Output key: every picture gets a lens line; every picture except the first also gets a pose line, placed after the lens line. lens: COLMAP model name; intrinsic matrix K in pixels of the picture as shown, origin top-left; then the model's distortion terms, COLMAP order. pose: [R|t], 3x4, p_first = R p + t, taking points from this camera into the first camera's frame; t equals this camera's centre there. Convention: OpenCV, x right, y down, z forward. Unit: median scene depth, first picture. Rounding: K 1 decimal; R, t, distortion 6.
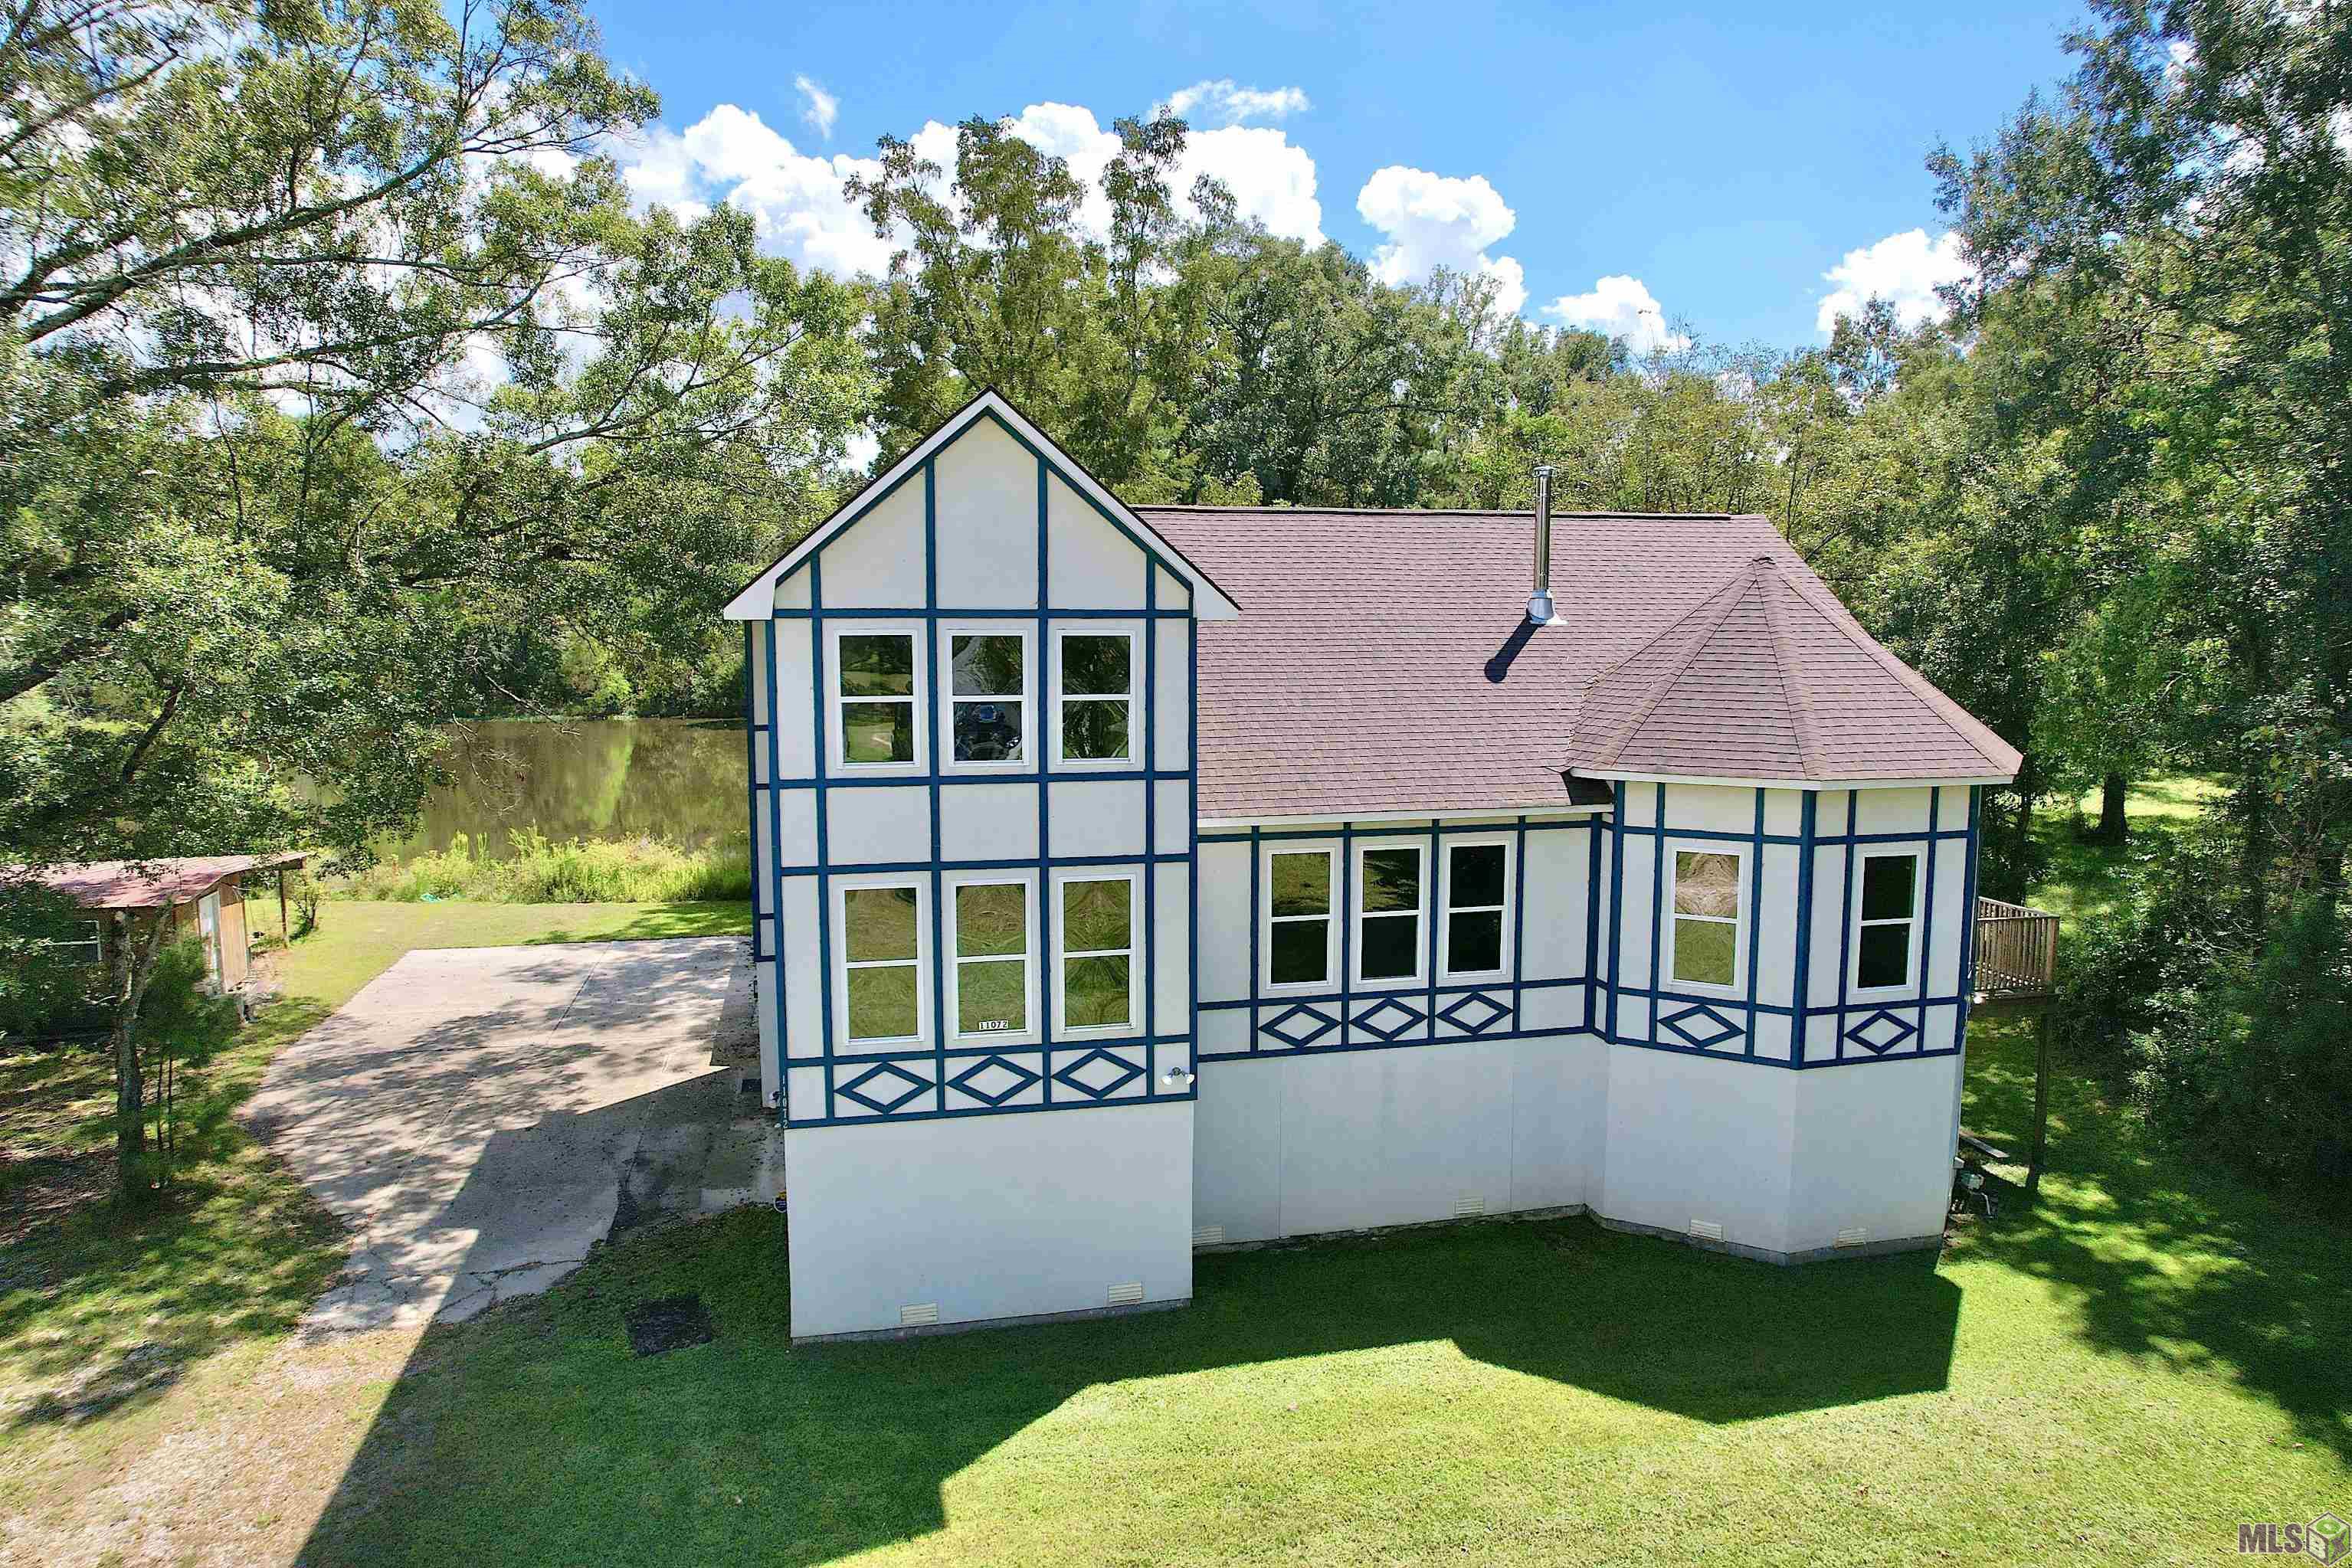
lens RADIAL K [[1494.3, 0, 1176.0], [0, 1494.3, 784.0], [0, 0, 1]] dist [-0.073633, 0.063551]
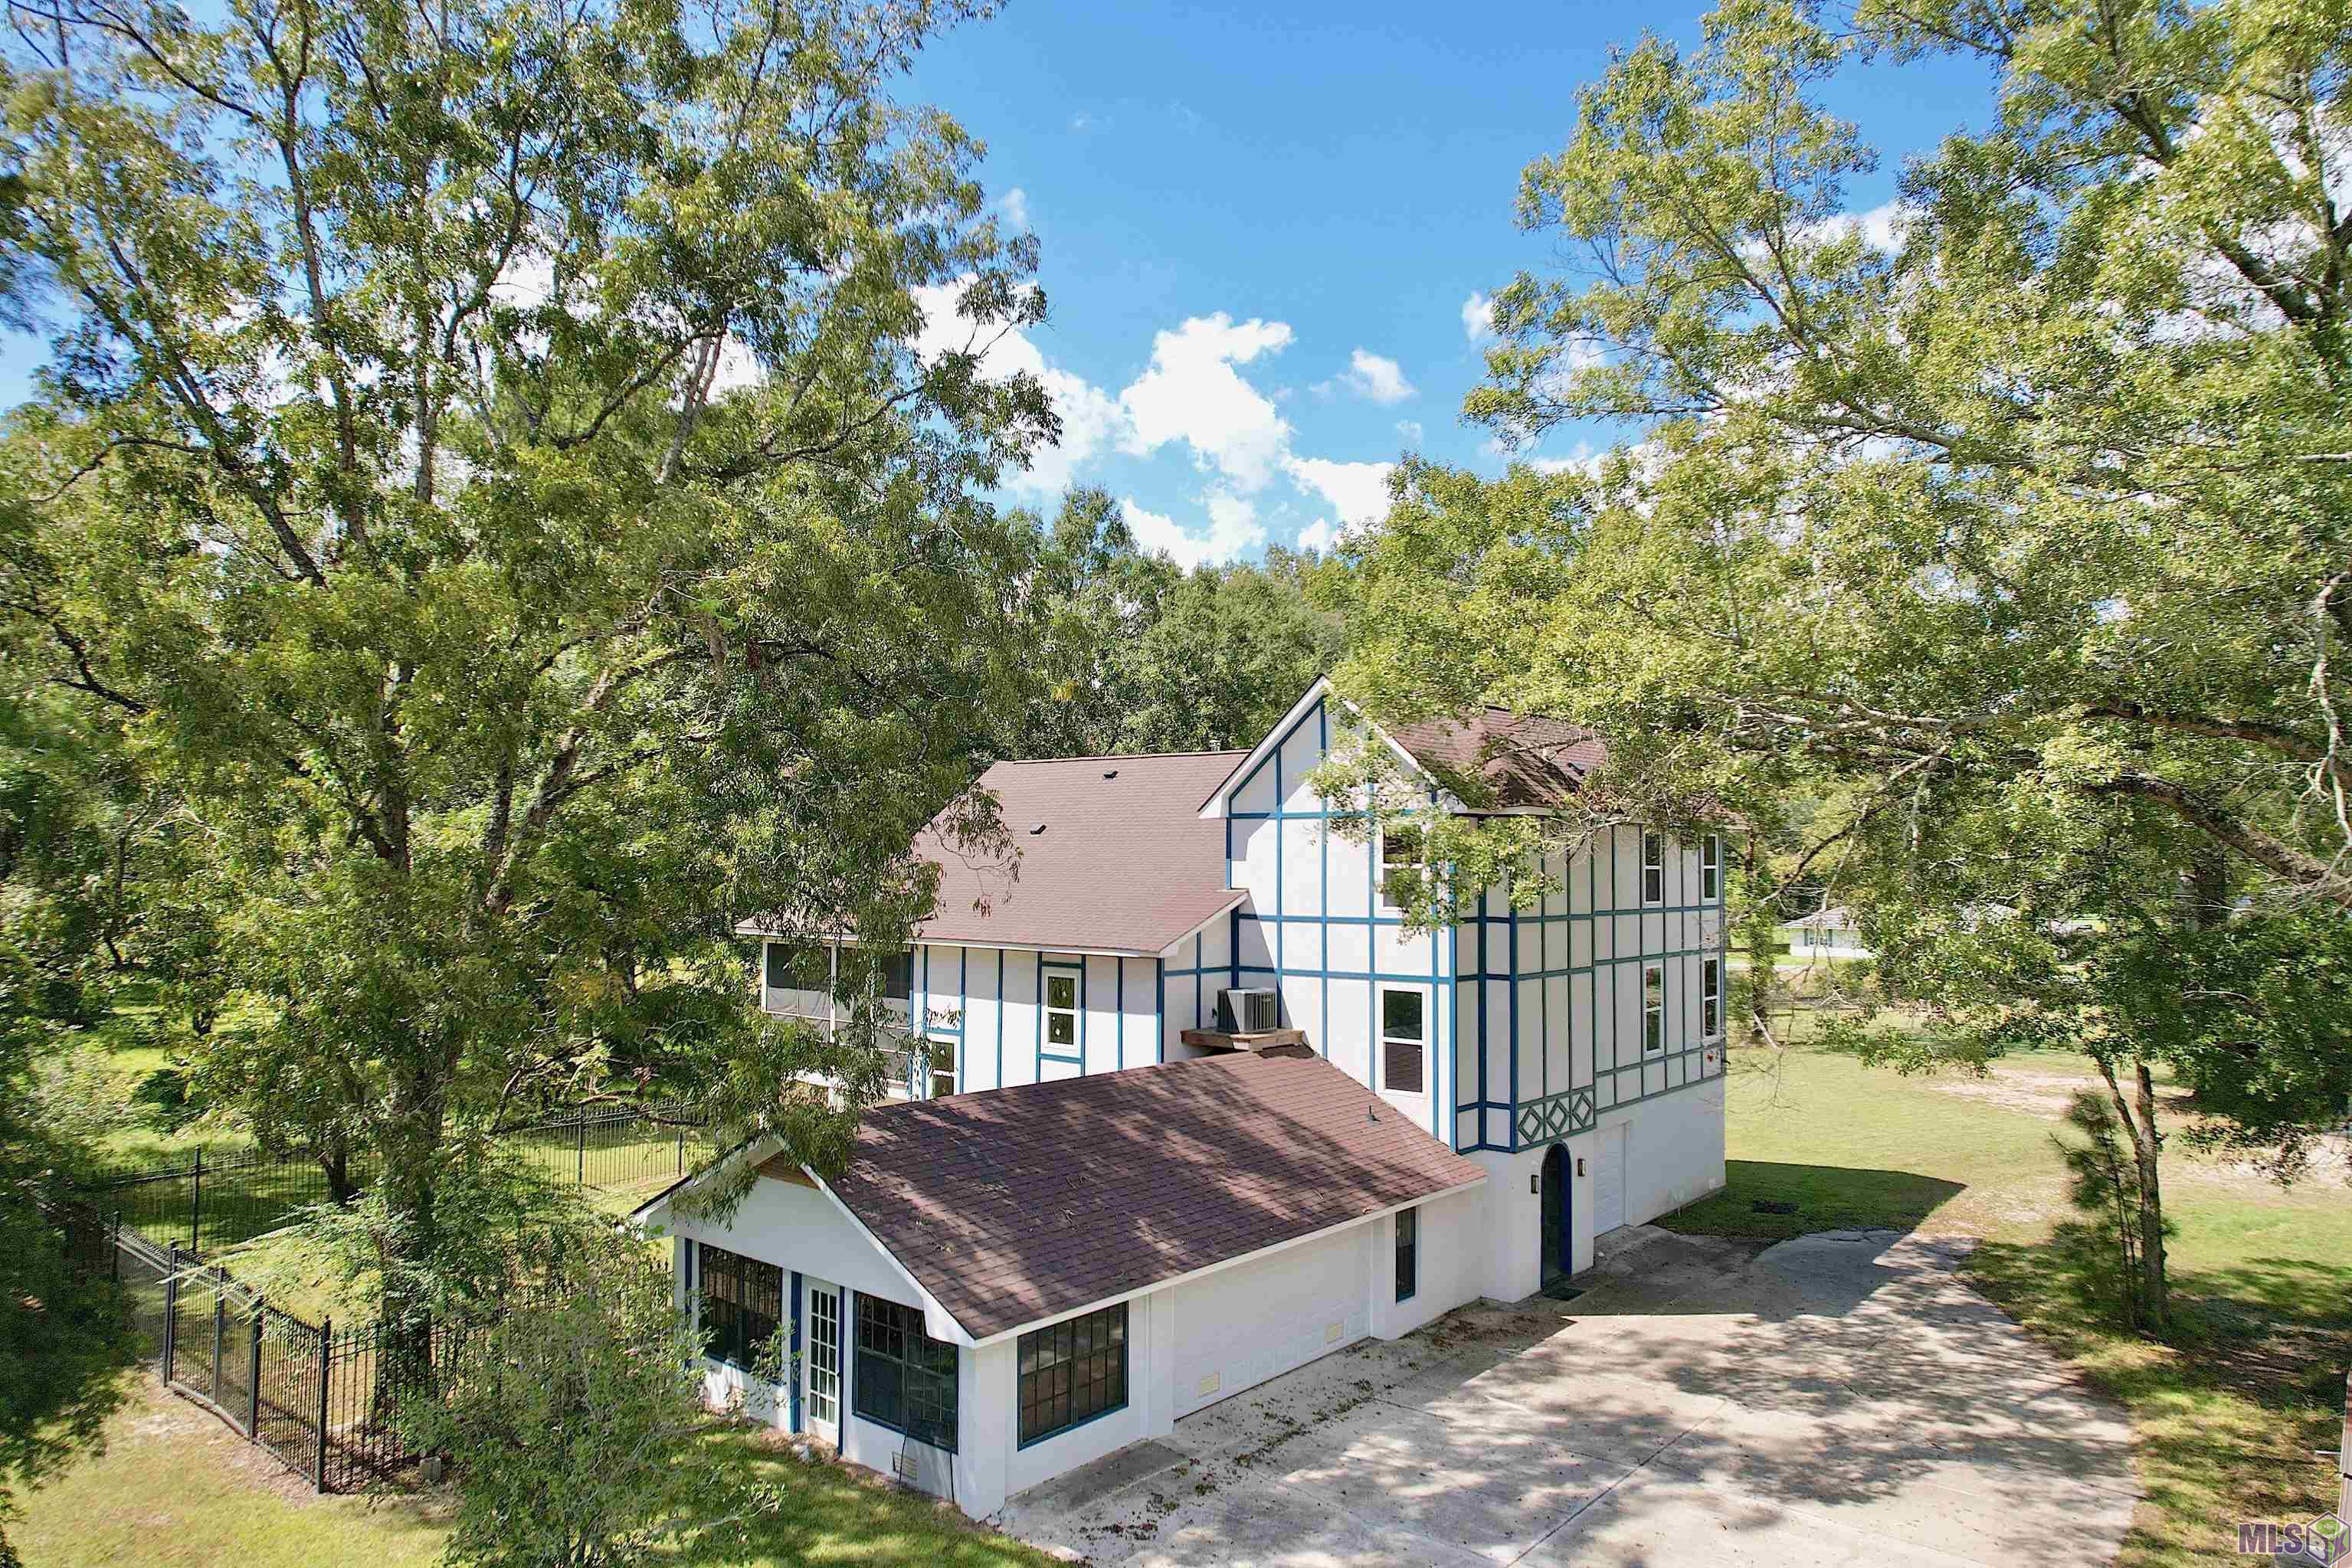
lens RADIAL K [[1494.3, 0, 1176.0], [0, 1494.3, 784.0], [0, 0, 1]] dist [-0.073633, 0.063551]
pose [[-0.595326, 0.037332, 0.802616, -1.268393], [0.074183, 0.997207, 0.008641, -0.213274], [-0.800052, 0.064685, -0.596433, 2.434022]]
